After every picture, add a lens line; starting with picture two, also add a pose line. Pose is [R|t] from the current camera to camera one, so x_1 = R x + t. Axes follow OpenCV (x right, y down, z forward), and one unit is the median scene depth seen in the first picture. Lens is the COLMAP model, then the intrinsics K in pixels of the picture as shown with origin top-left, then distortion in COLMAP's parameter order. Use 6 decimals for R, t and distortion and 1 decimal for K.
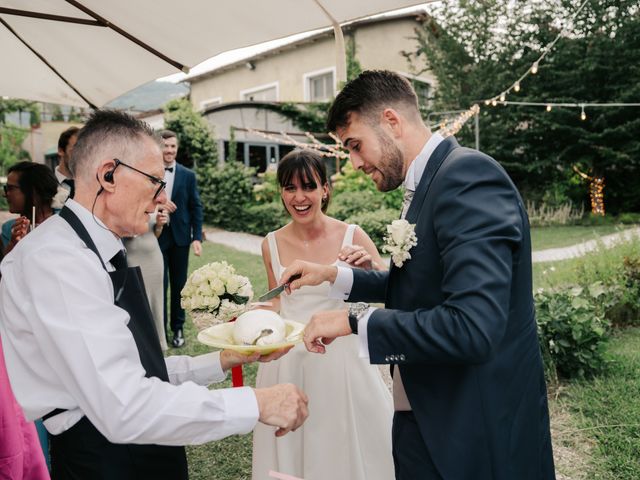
lens RADIAL K [[550.4, 0, 320.0], [0, 550.4, 240.0], [0, 0, 1]] dist [0.015797, 0.017322]
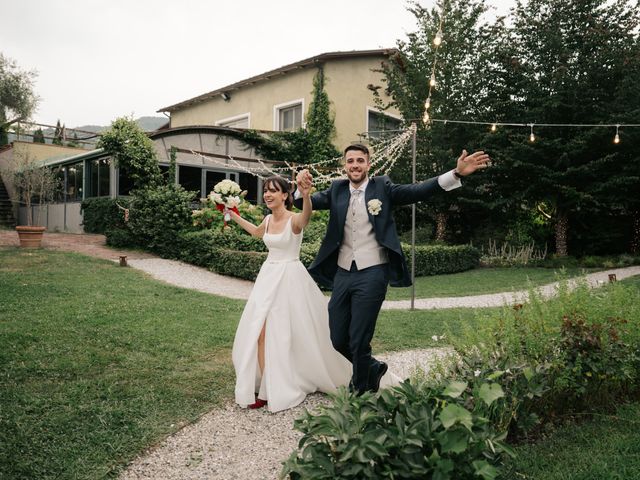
lens RADIAL K [[507.0, 0, 320.0], [0, 507.0, 240.0], [0, 0, 1]] dist [-0.007521, 0.009820]
pose [[0.999169, 0.040631, 0.003265, 0.077519], [-0.040357, 0.997328, -0.060902, -0.004036], [-0.005731, 0.060720, 0.998138, 0.119324]]
